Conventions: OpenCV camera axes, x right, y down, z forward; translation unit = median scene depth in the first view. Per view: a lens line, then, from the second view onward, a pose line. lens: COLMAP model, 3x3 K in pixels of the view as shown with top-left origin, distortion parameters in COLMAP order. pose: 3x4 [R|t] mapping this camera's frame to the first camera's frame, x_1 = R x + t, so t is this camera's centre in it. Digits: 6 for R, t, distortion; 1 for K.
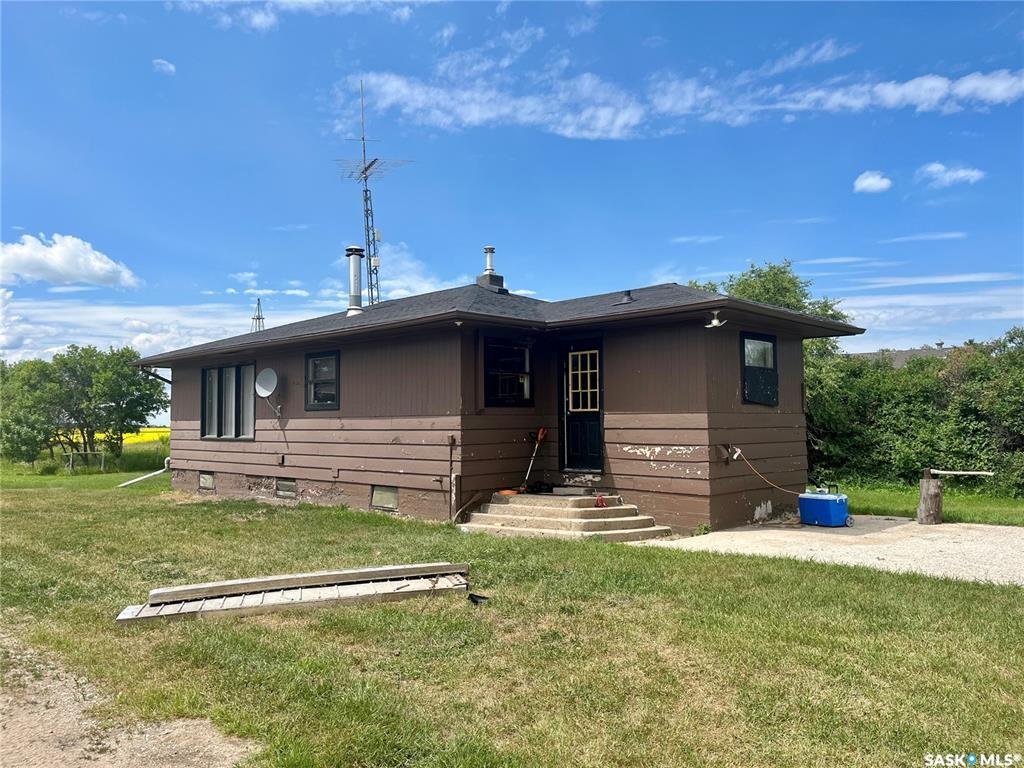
lens RADIAL K [[761.9, 0, 512.0], [0, 761.9, 384.0], [0, 0, 1]] dist [0.062532, -0.094838]
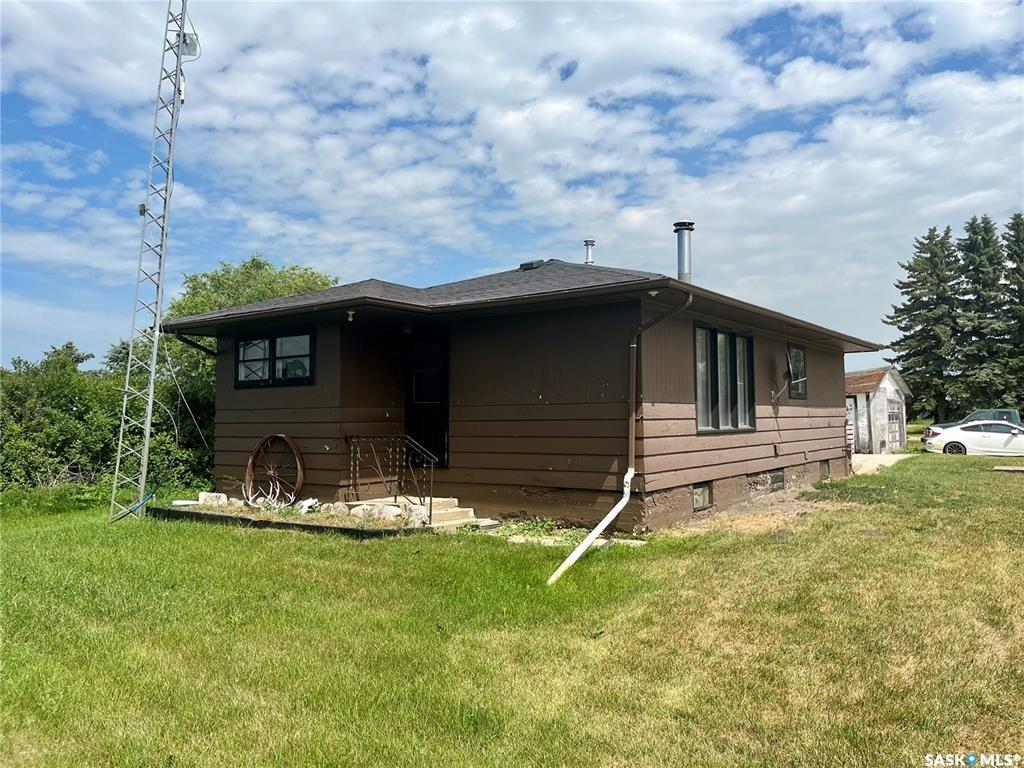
lens RADIAL K [[761.9, 0, 512.0], [0, 761.9, 384.0], [0, 0, 1]] dist [0.062532, -0.094838]
pose [[-0.134754, 0.051913, 0.989518, -1.056490], [-0.037814, 0.997630, -0.057488, 0.075906], [-0.990157, -0.045165, -0.132471, 1.289688]]
